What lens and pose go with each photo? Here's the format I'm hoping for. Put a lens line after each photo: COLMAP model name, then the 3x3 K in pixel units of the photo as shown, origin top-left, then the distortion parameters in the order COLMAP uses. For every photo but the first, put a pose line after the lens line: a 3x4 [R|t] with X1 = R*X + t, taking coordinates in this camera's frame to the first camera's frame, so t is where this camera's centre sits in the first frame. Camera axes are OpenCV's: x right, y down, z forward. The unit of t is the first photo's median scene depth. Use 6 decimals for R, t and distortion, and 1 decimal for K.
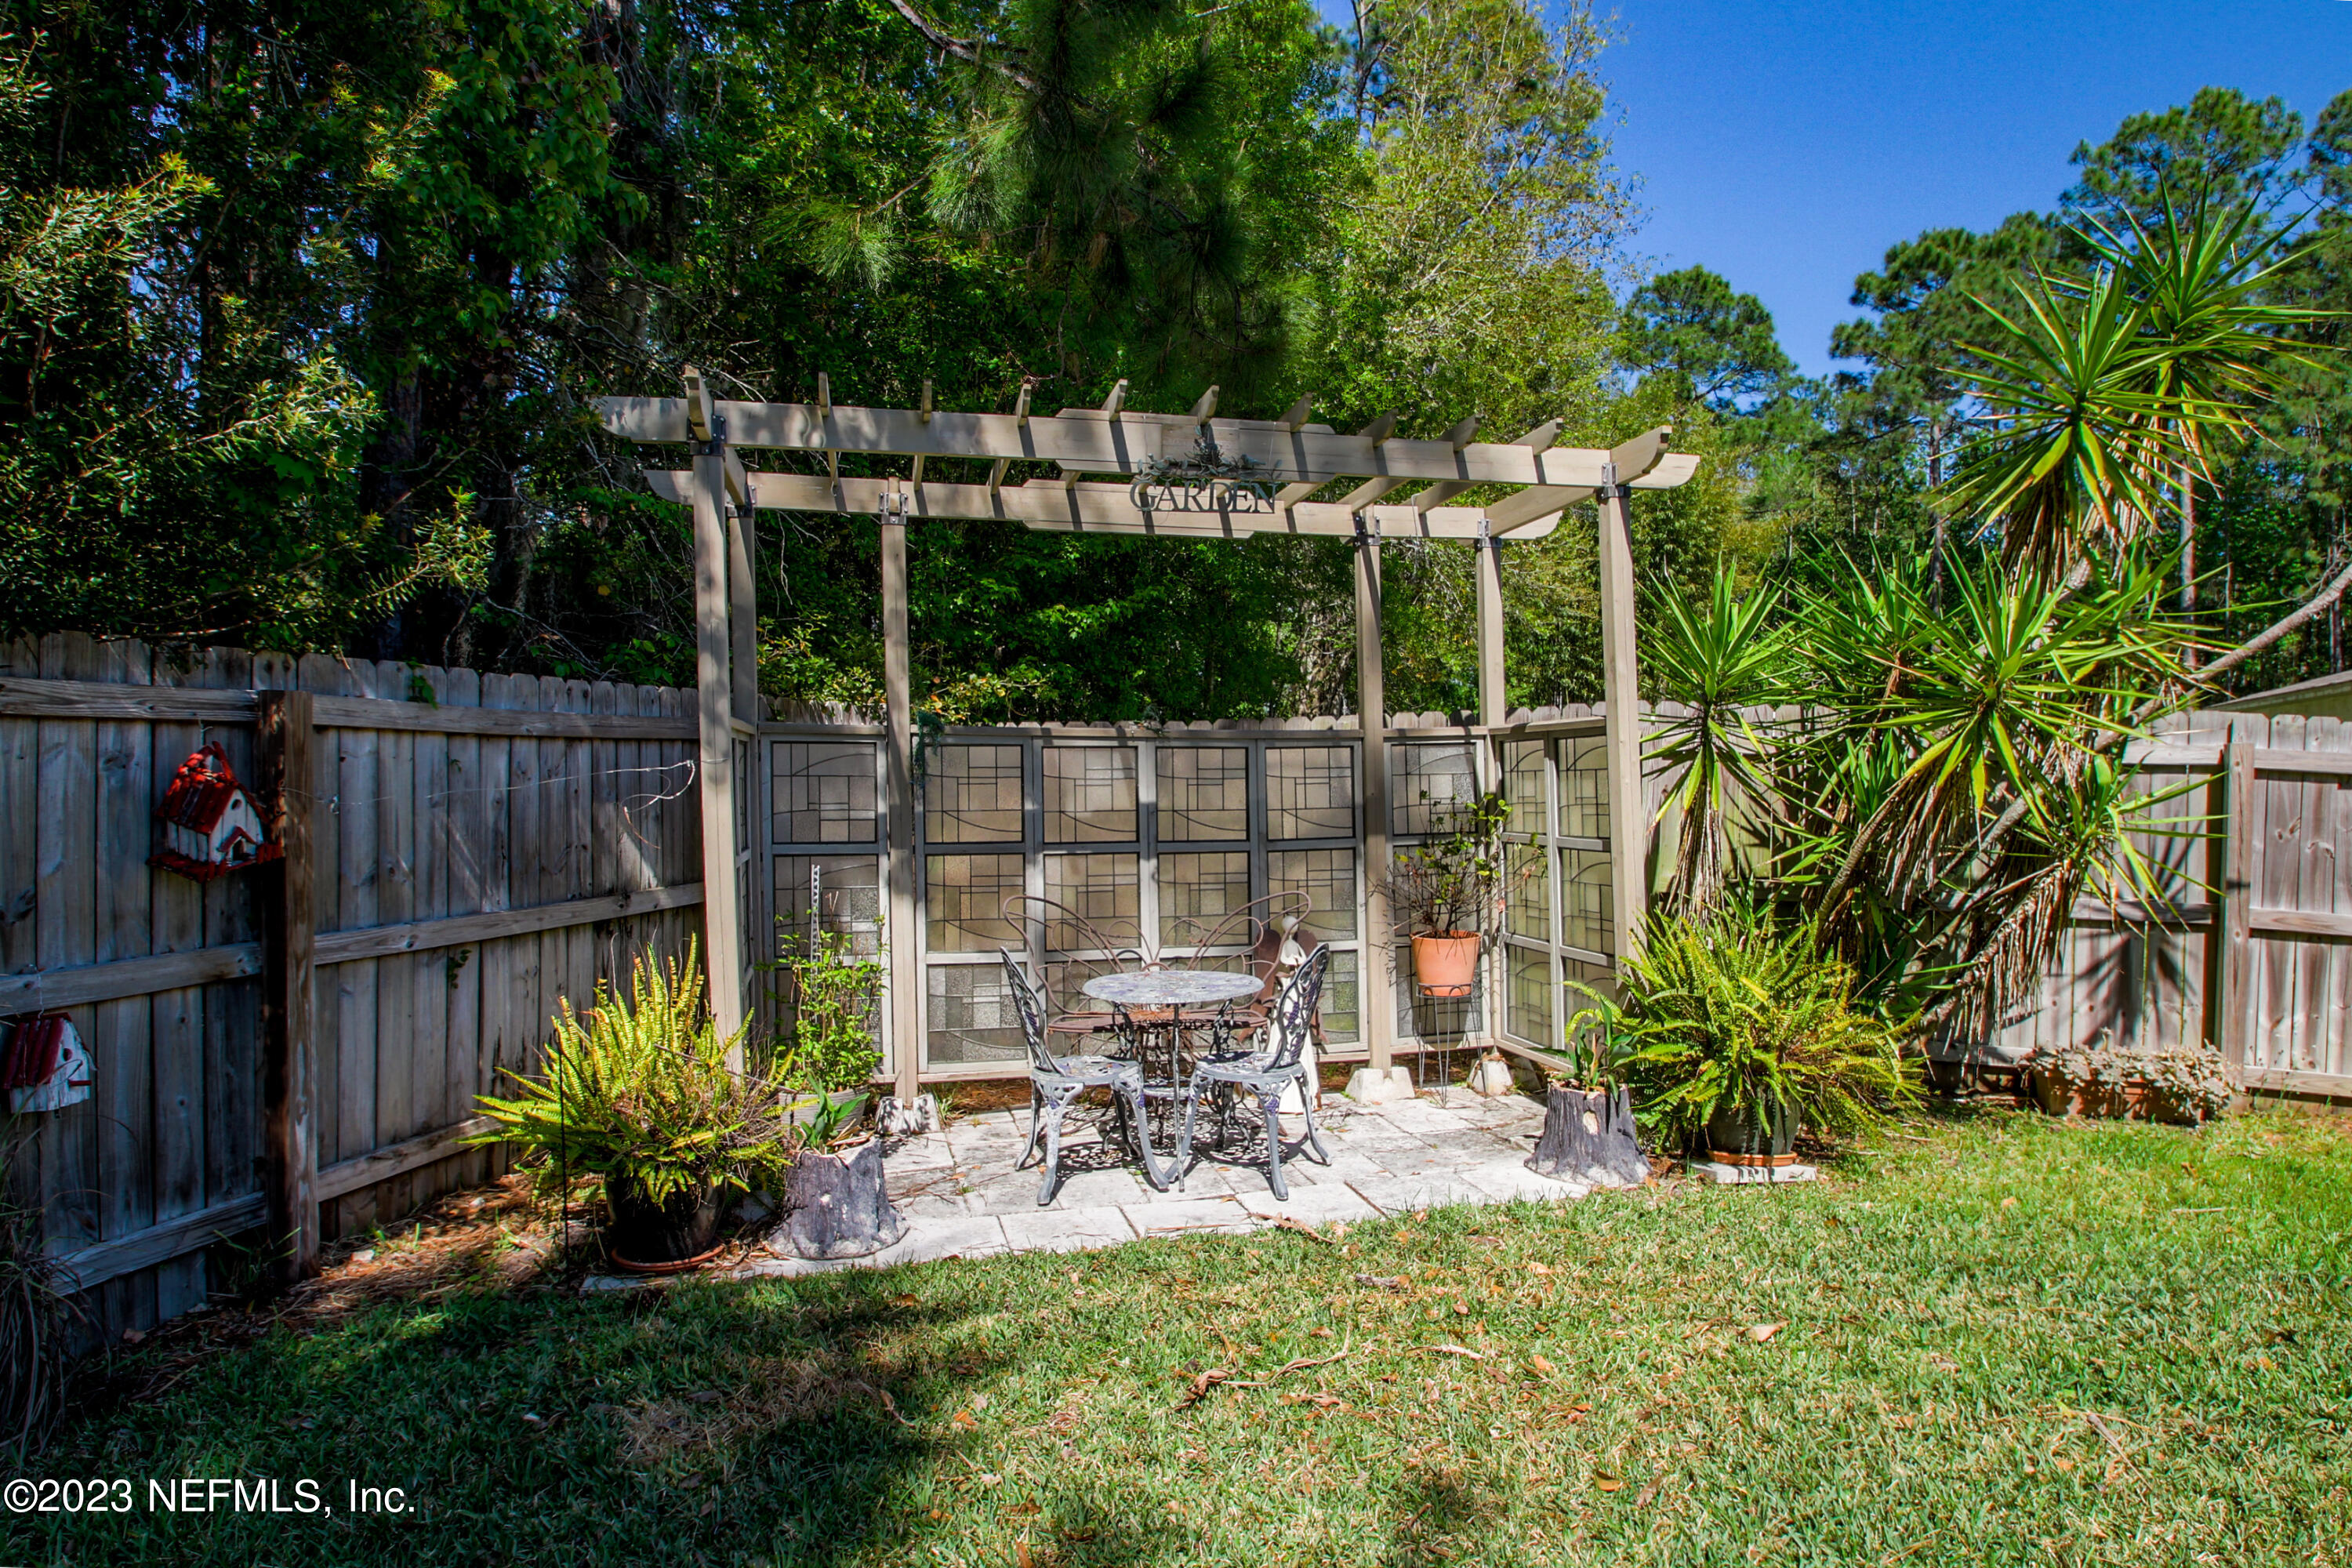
lens RADIAL K [[1319.4, 0, 1168.4], [0, 1319.4, 804.7], [0, 0, 1]] dist [-0.016105, -0.000886]
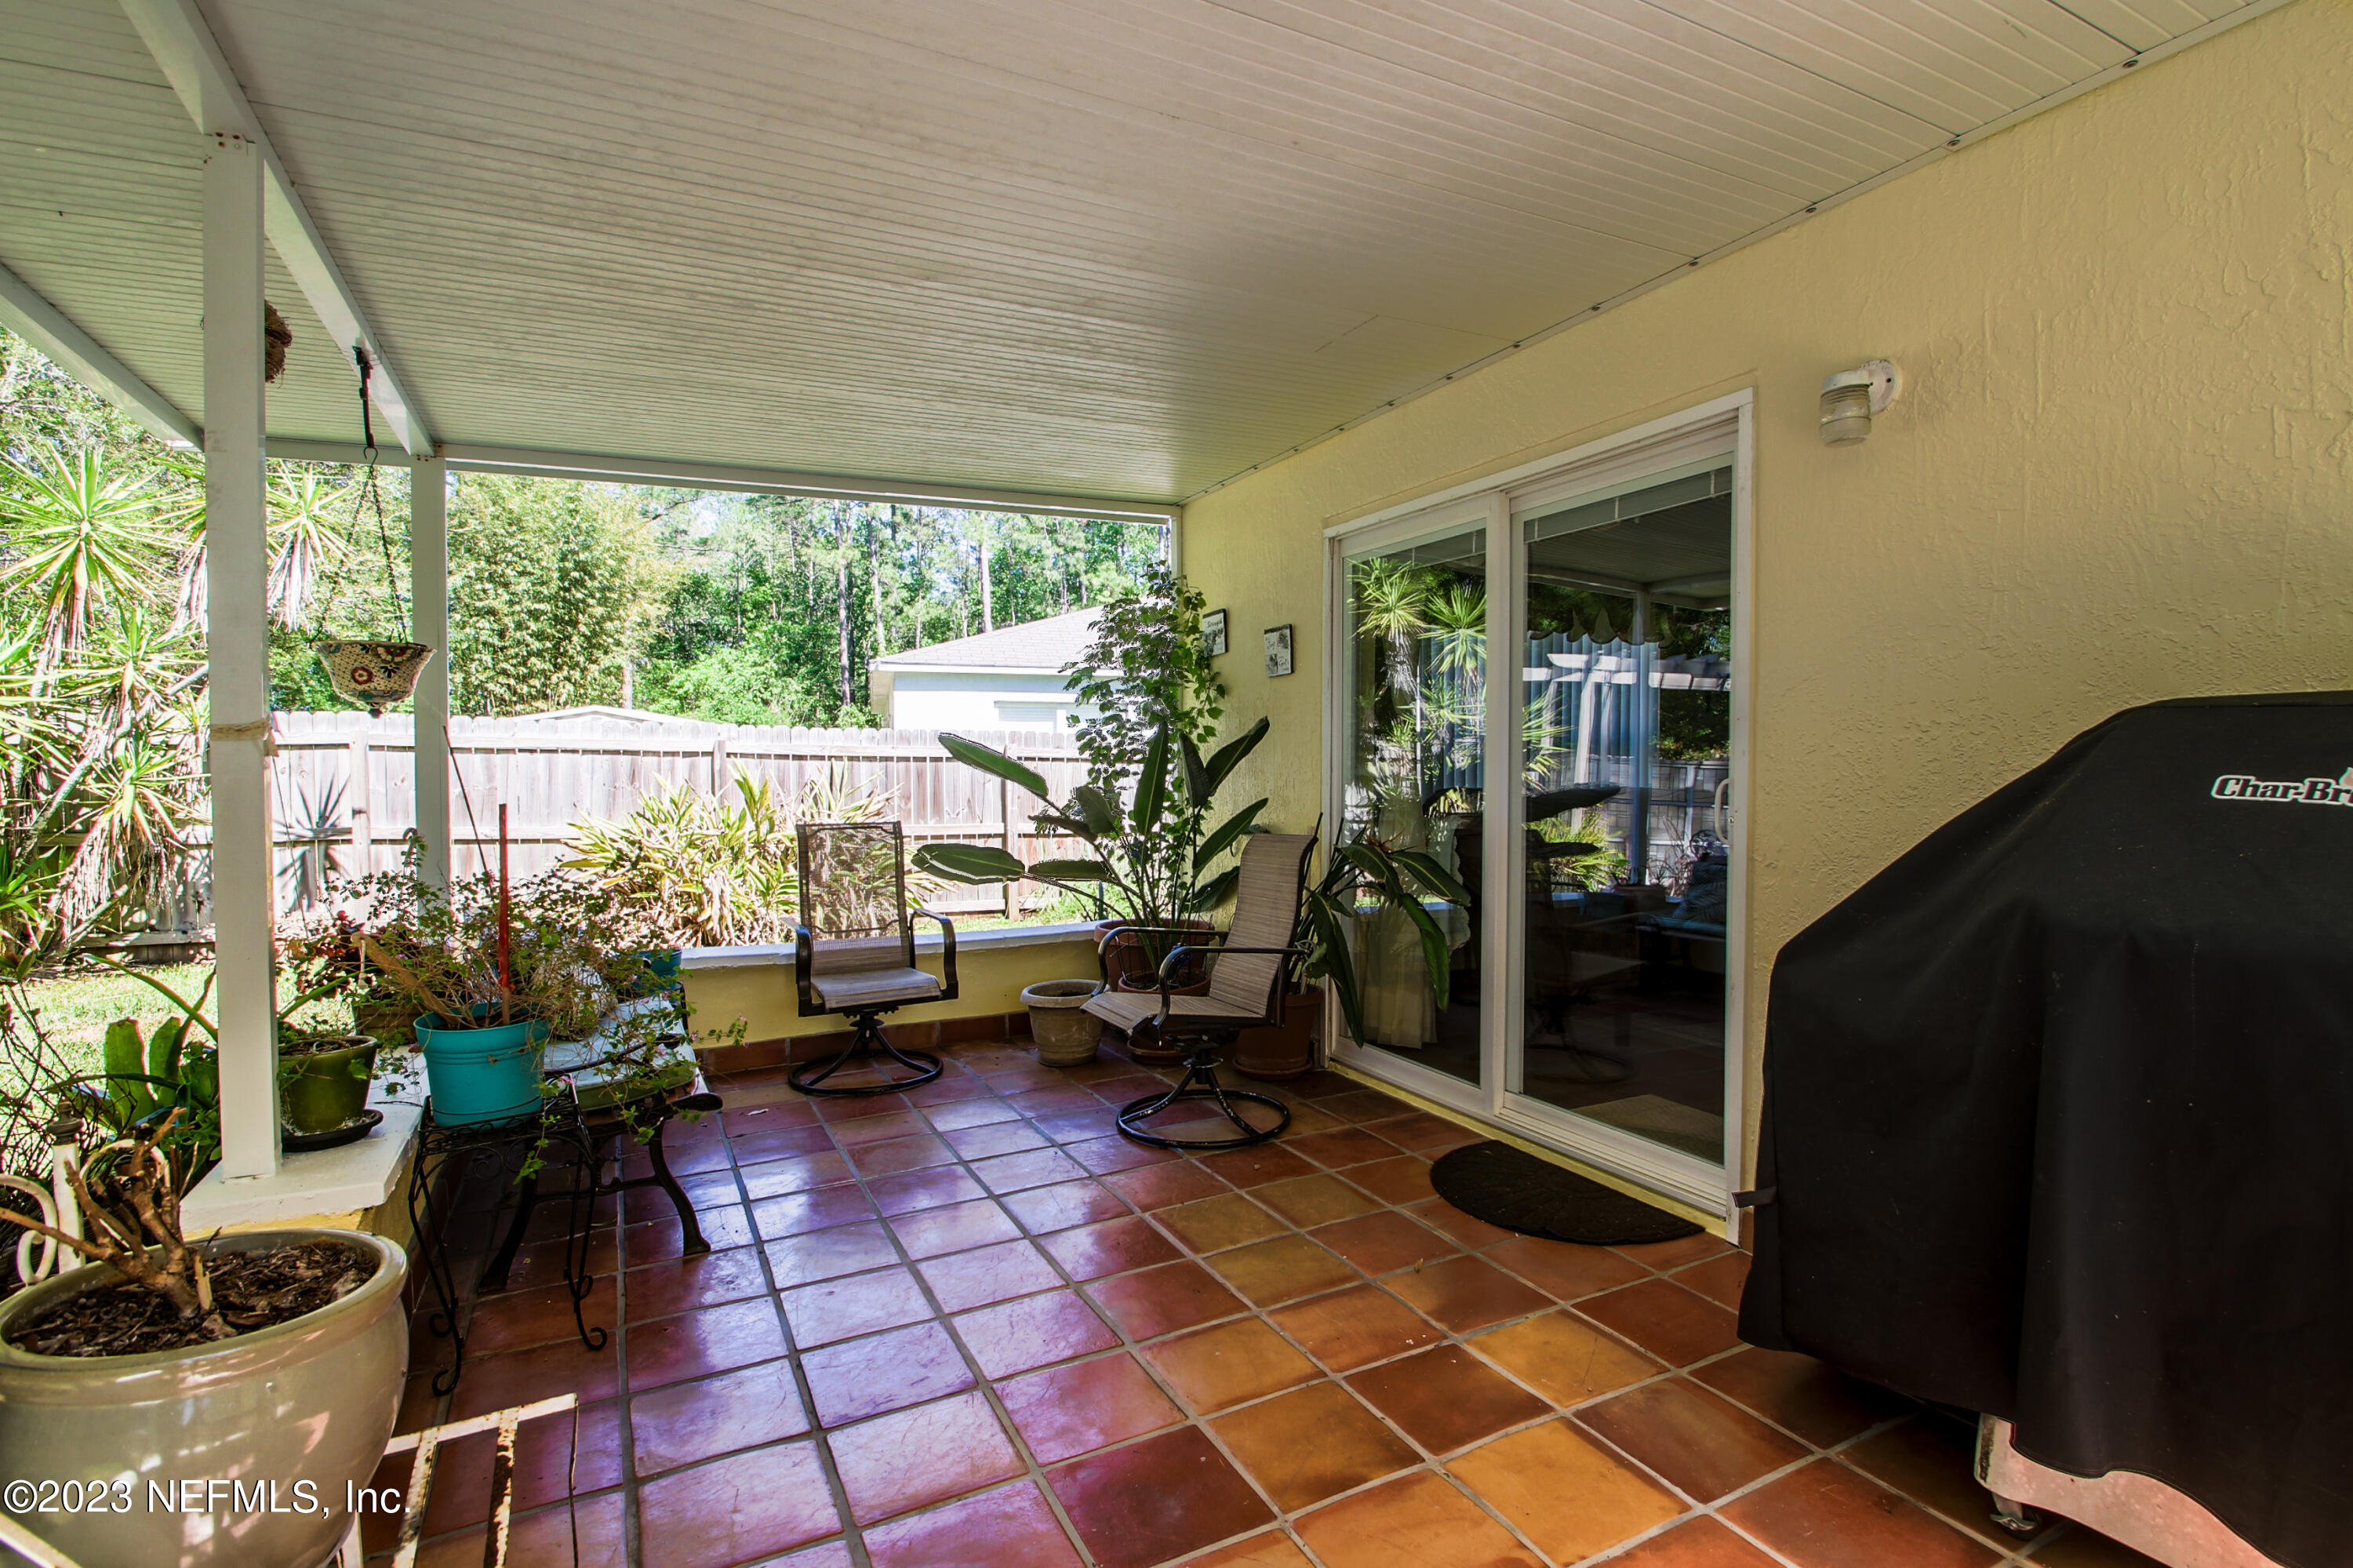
lens RADIAL K [[1113.1, 0, 1195.0], [0, 1113.1, 791.3], [0, 0, 1]] dist [-0.002258, -0.002006]
pose [[0.734443, -0.049767, 0.676843, 0.661917], [0.049294, 0.998585, 0.019936, 0.058606], [-0.676878, 0.018723, 0.735857, -0.820180]]
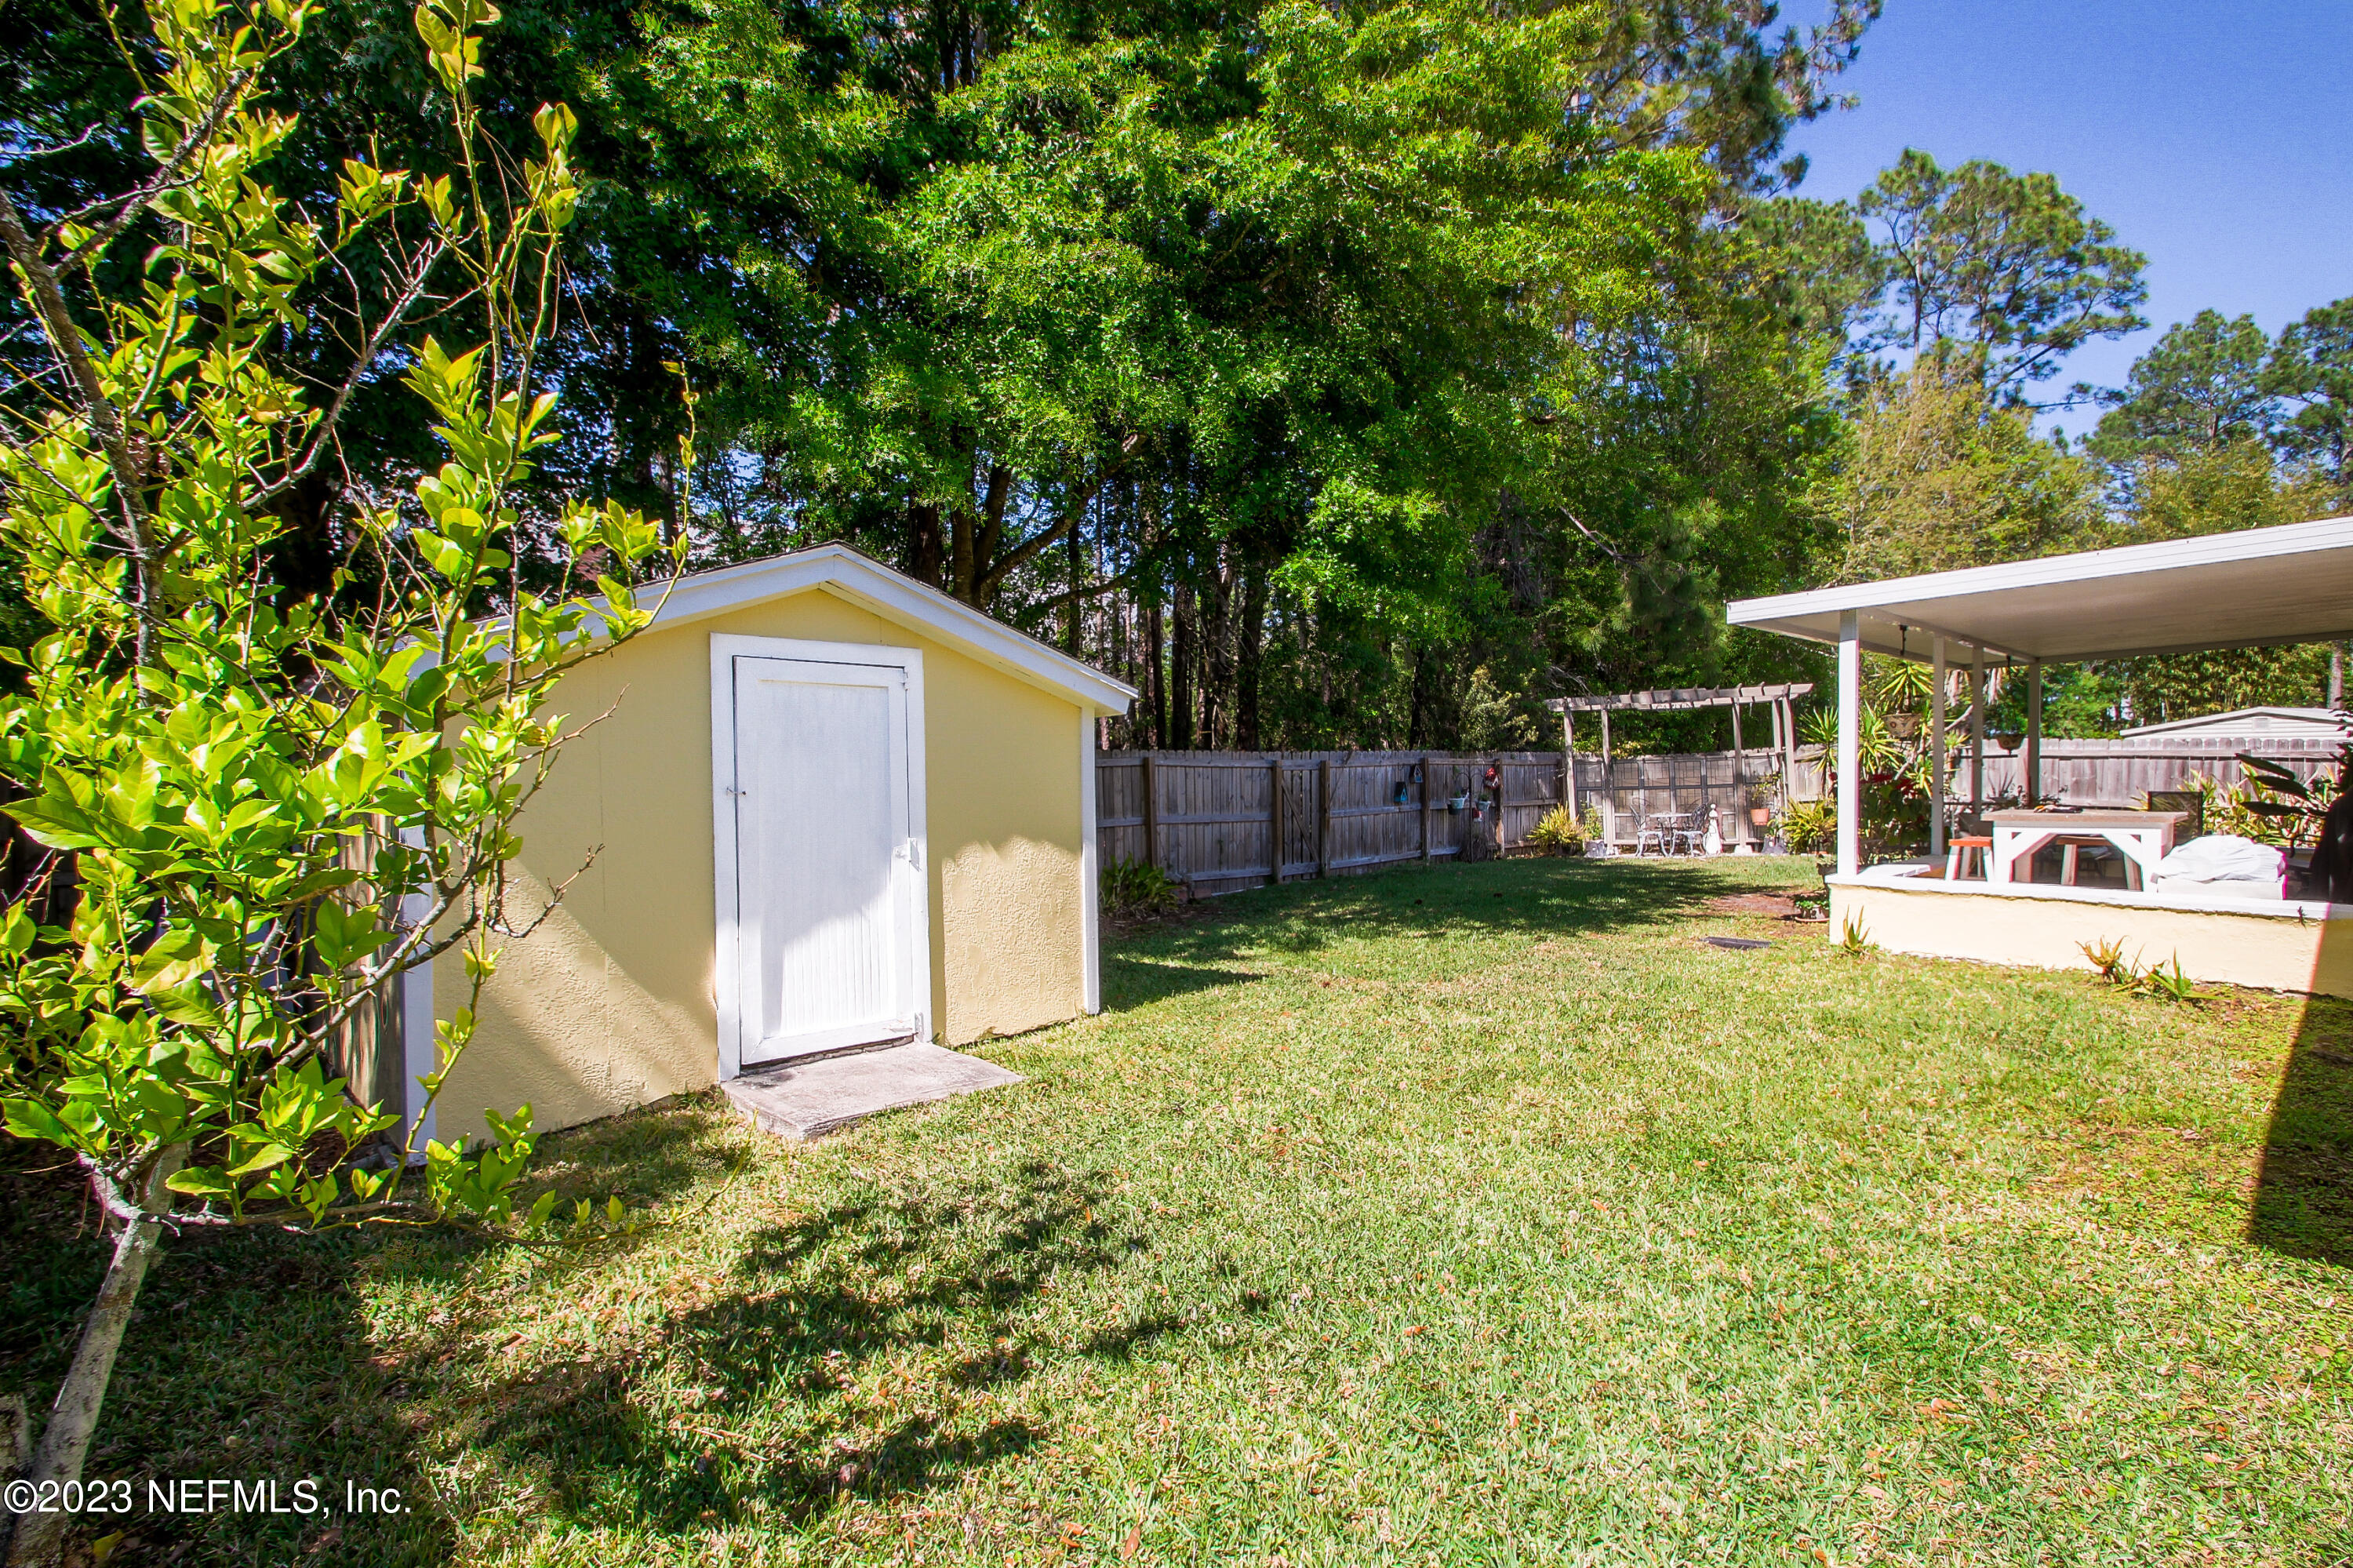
lens RADIAL K [[1098.9, 0, 1189.8], [0, 1098.9, 774.1], [0, 0, 1]] dist [0.007787, -0.012806]
pose [[0.844183, -0.032992, -0.535039, 0.542095], [0.013059, 0.999074, -0.041002, 0.110563], [0.535896, 0.027627, 0.843832, -2.623614]]
